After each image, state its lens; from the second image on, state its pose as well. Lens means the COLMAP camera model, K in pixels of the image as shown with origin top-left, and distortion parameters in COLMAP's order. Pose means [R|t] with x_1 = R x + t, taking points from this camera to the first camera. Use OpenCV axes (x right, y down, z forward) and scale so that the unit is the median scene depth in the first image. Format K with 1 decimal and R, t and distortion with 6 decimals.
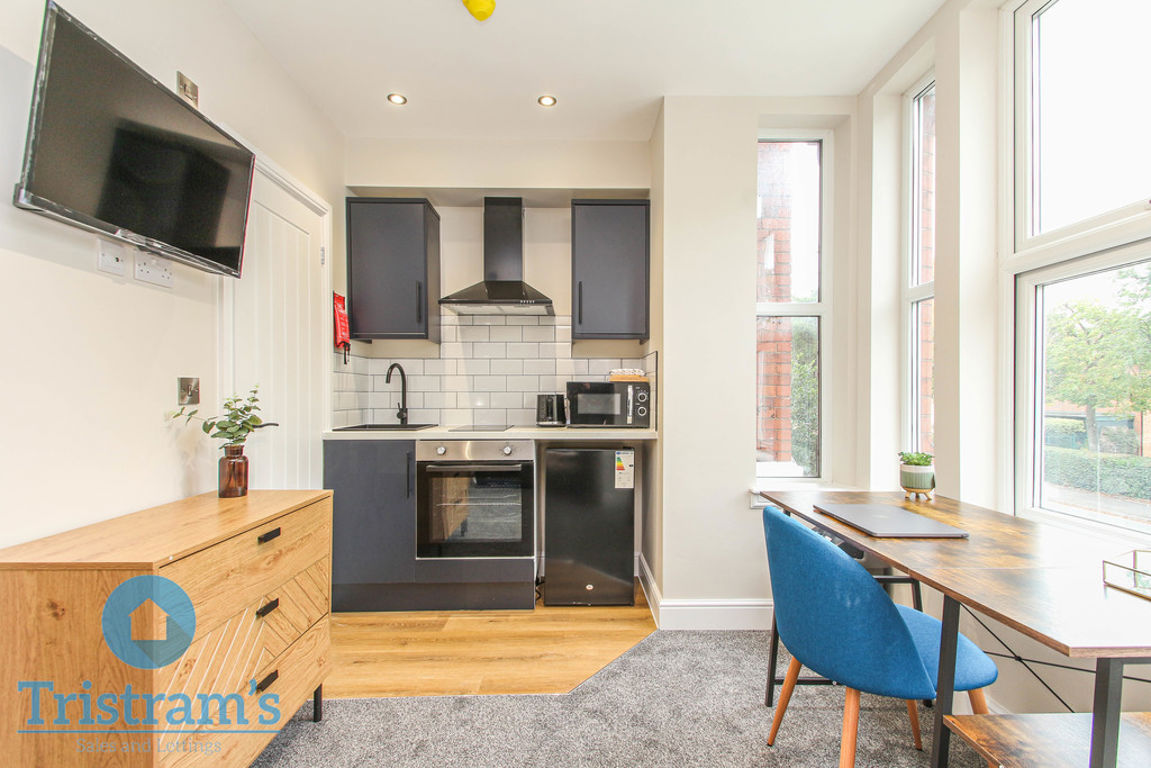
lens RADIAL K [[537.0, 0, 575.8], [0, 537.0, 390.3], [0, 0, 1]] dist [0.023579, 0.000068]
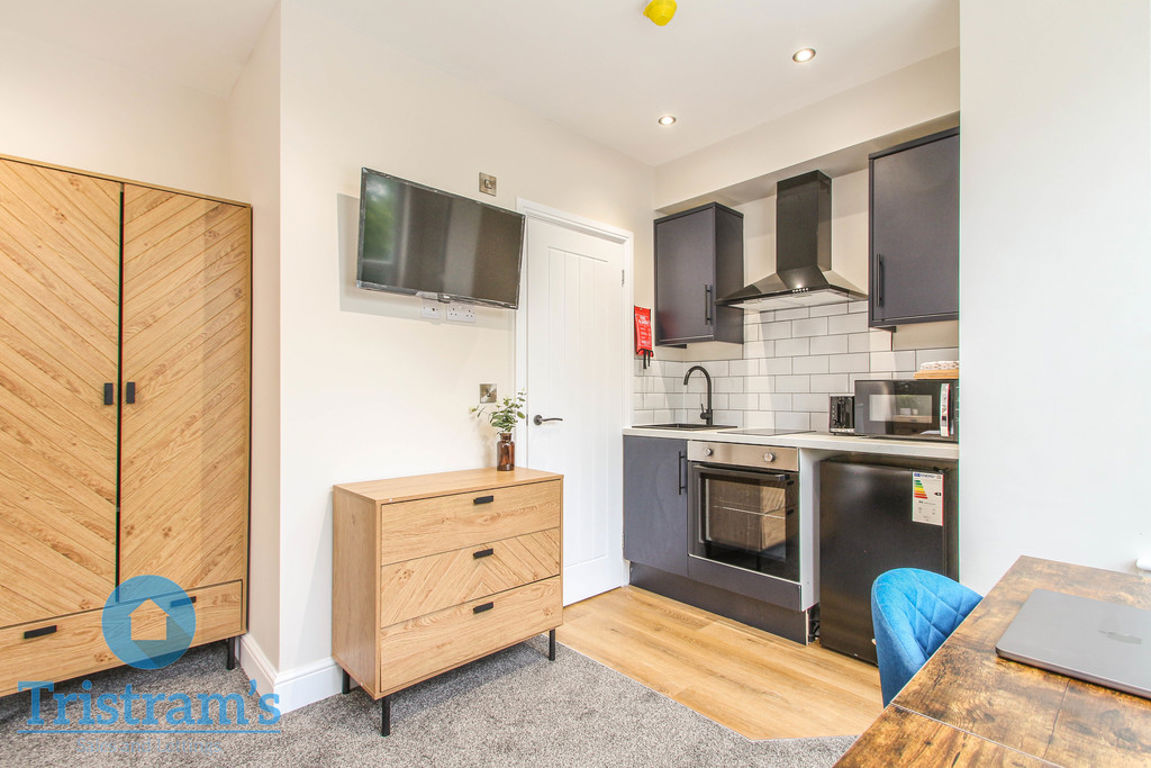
lens RADIAL K [[537.0, 0, 581.6], [0, 537.0, 386.6], [0, 0, 1]] dist [0.023579, 0.000068]
pose [[0.675619, -0.011182, -0.737166, 0.327827], [0.004929, 0.999931, -0.010650, 0.000243], [0.737234, 0.003562, 0.675628, 0.150051]]
